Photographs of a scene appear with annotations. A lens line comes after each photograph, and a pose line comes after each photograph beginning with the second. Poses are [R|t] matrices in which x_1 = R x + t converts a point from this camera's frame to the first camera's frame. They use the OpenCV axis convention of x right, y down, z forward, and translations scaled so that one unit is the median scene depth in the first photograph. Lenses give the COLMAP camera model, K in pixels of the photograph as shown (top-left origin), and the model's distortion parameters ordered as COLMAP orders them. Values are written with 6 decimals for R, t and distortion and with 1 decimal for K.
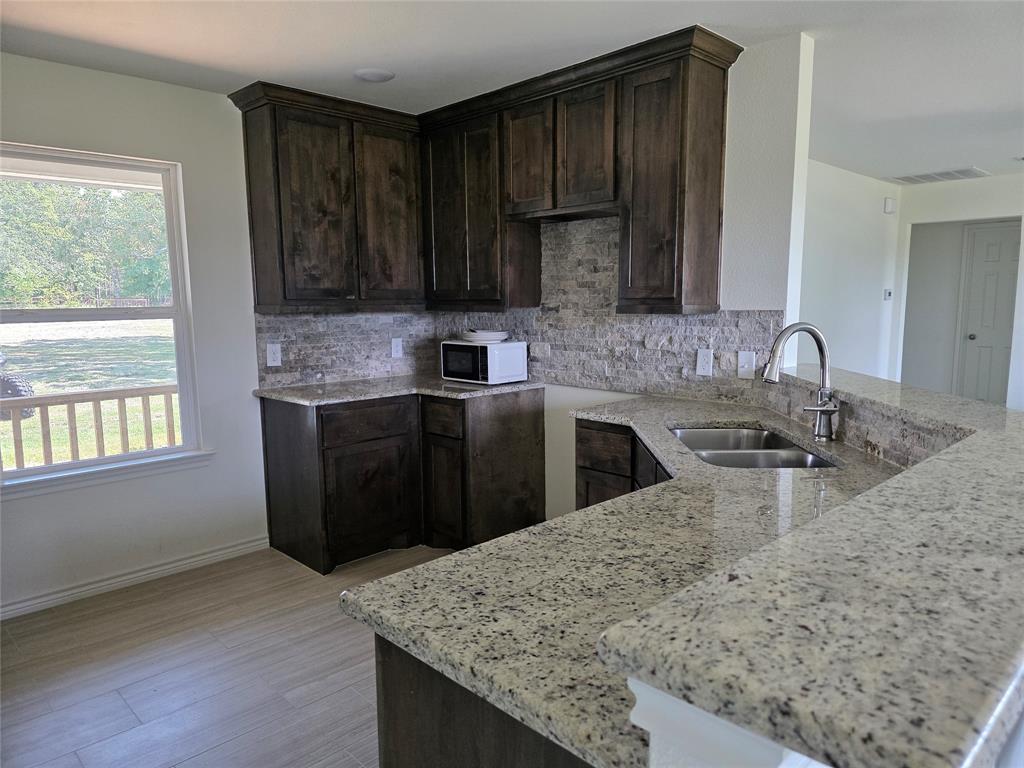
lens RADIAL K [[686.9, 0, 527.8], [0, 686.9, 388.7], [0, 0, 1]] dist [0.082100, -0.085679]
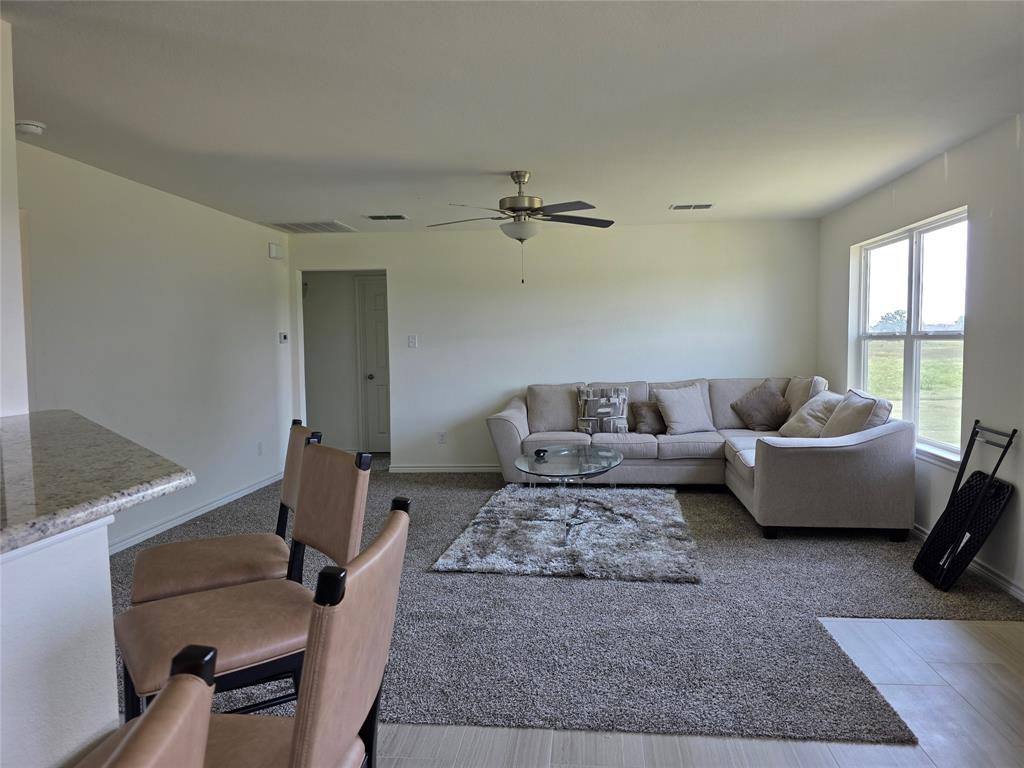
lens RADIAL K [[686.9, 0, 527.8], [0, 686.9, 388.7], [0, 0, 1]] dist [0.082100, -0.085679]
pose [[0.769255, -0.047390, 0.637182, 0.266008], [0.091106, 0.995191, -0.035974, 0.015247], [-0.632414, 0.085724, 0.769873, 0.005416]]
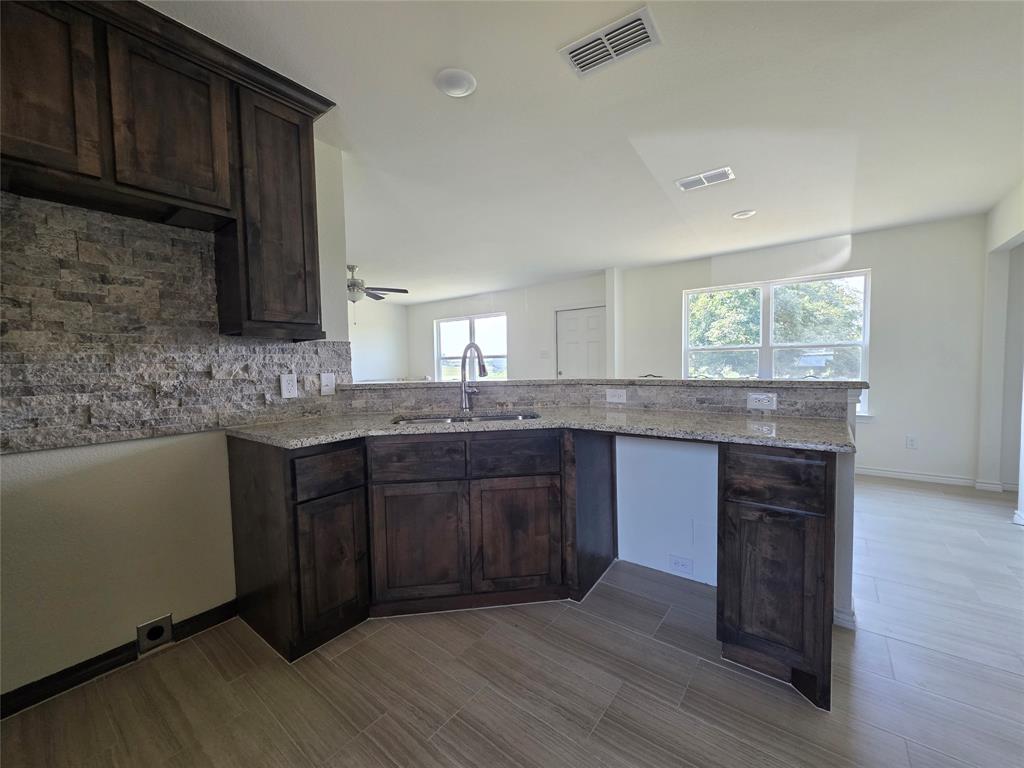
lens RADIAL K [[411.3, 0, 512.0], [0, 411.3, 384.0], [0, 0, 1]] dist [0.001977, -0.000038]
pose [[-0.129405, -0.037663, 0.990876, -0.395501], [0.150034, 0.987030, 0.057111, -0.022373], [-0.980176, 0.156056, -0.122076, 0.639086]]
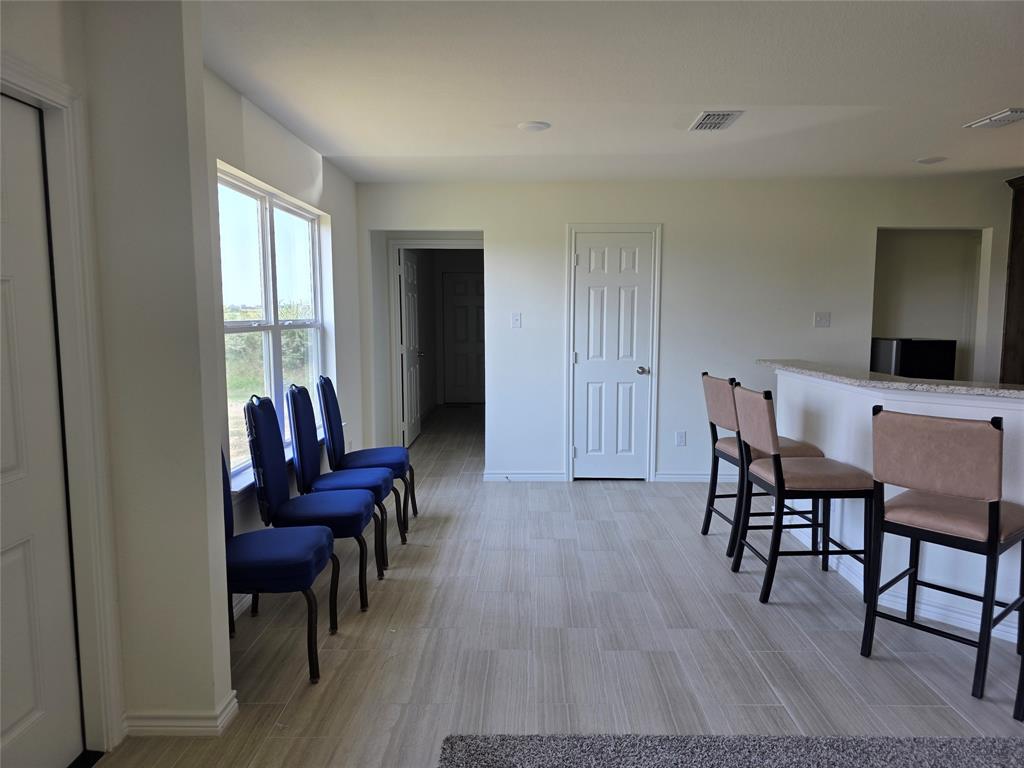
lens RADIAL K [[686.9, 0, 527.8], [0, 686.9, 388.7], [0, 0, 1]] dist [0.082100, -0.085679]
pose [[-0.703118, 0.085814, -0.705876, 1.280986], [-0.087879, 0.974594, 0.206018, -0.105604], [0.705622, 0.206887, -0.677713, 0.706674]]
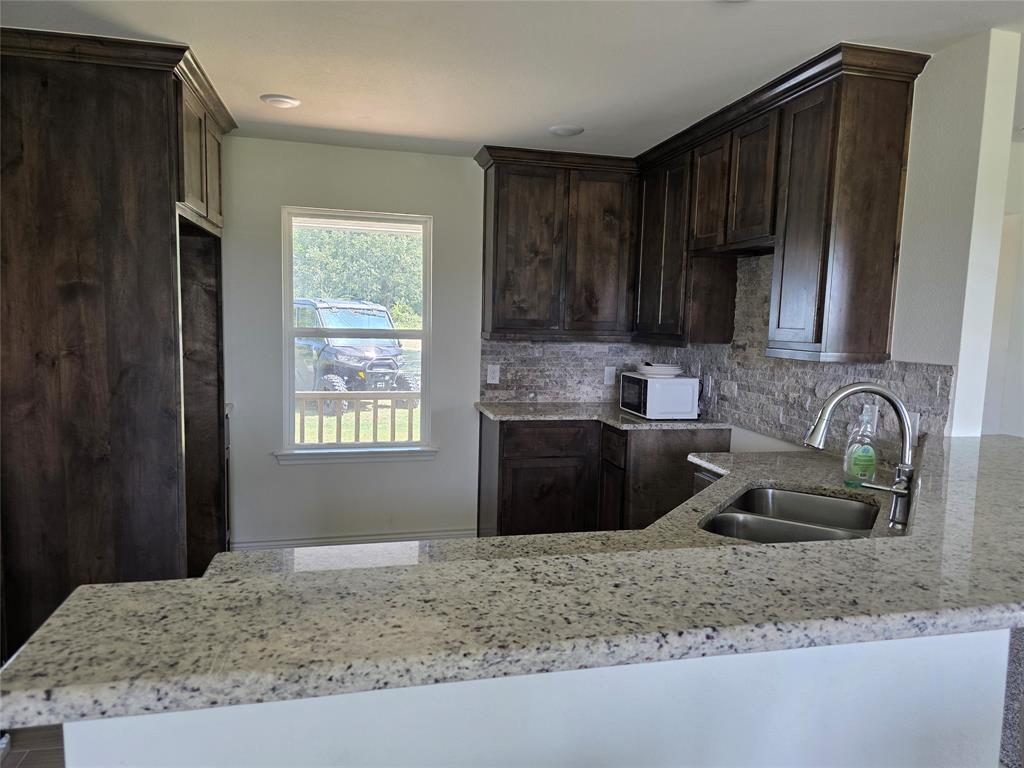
lens RADIAL K [[686.9, 0, 527.8], [0, 686.9, 388.7], [0, 0, 1]] dist [0.082100, -0.085679]
pose [[0.856358, 0.084728, -0.509383, 0.290126], [-0.101423, 0.994831, -0.005035, -0.025651], [0.506324, 0.055975, 0.860525, 0.036965]]
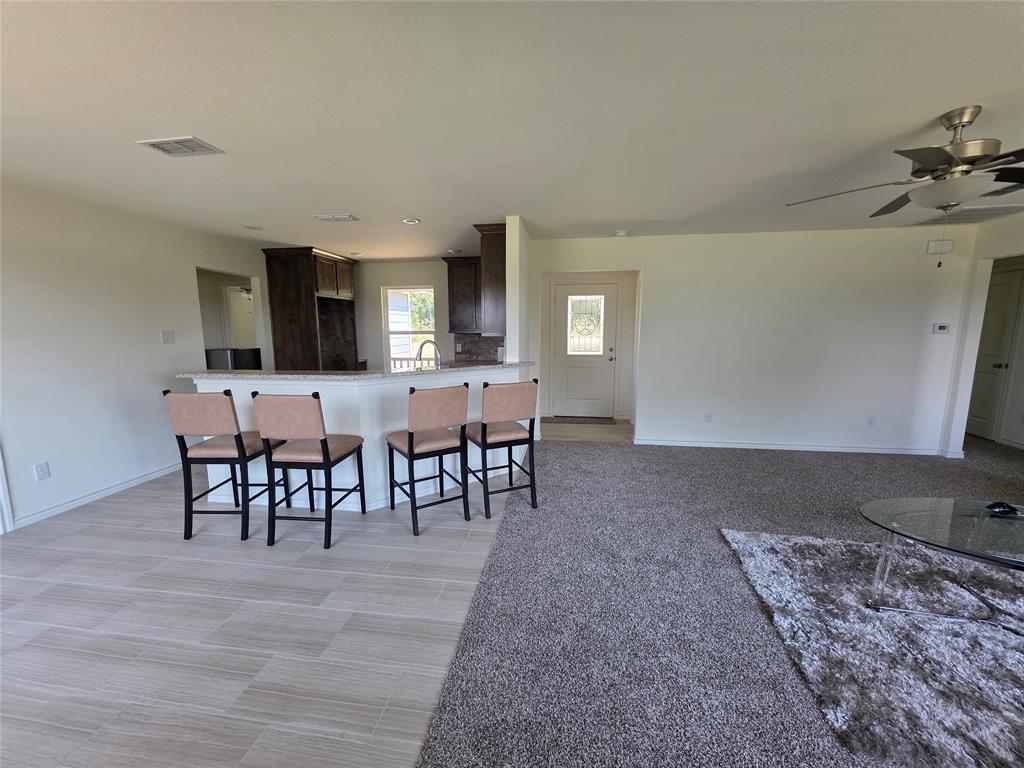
lens RADIAL K [[405.7, 0, 512.0], [0, 405.7, 384.0], [0, 0, 1]] dist [0.000028, 0.000111]
pose [[0.600318, 0.118982, -0.790861, 1.169962], [-0.104632, 0.992057, 0.069829, -0.042163], [0.792888, 0.040830, 0.607998, 0.169127]]
